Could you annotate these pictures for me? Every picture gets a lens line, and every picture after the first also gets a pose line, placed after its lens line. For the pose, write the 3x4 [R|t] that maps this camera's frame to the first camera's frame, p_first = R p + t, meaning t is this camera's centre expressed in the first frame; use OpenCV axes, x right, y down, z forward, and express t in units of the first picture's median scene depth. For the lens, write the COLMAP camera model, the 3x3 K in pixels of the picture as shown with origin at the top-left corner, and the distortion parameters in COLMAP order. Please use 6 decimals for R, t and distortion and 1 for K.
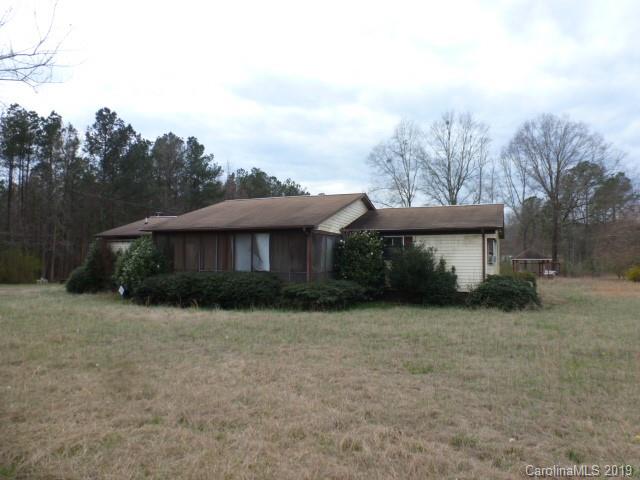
lens RADIAL K [[464.5, 0, 320.0], [0, 464.5, 240.0], [0, 0, 1]] dist [0.000074, -0.000077]
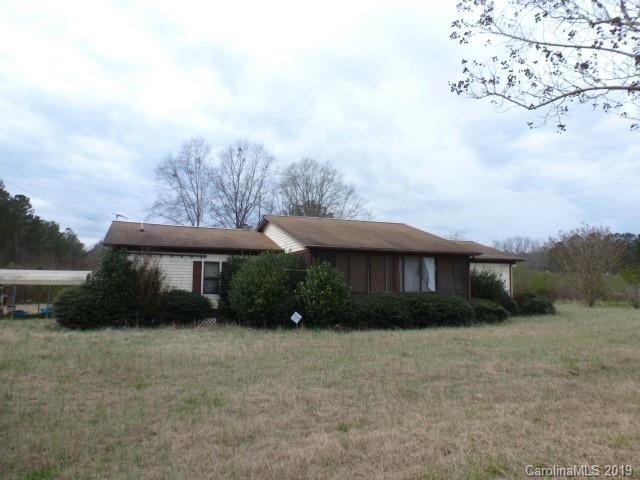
lens RADIAL K [[453.3, 0, 320.0], [0, 453.3, 240.0], [0, 0, 1]] dist [-0.006214, -0.001546]
pose [[0.718343, 0.066274, 0.692525, -0.953080], [-0.037251, 0.997688, -0.056838, 0.014291], [-0.694691, 0.015032, 0.719151, 0.376481]]
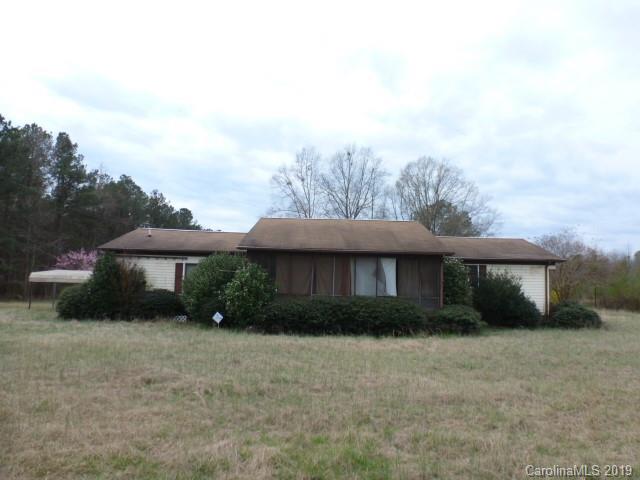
lens RADIAL K [[455.7, 0, 334.6], [0, 455.7, 241.4], [0, 0, 1]] dist [0.002550, 0.001069]
pose [[0.923794, 0.052233, 0.379311, -0.544674], [-0.037495, 0.998231, -0.046142, -0.000394], [-0.381050, 0.028403, 0.924118, 0.136850]]
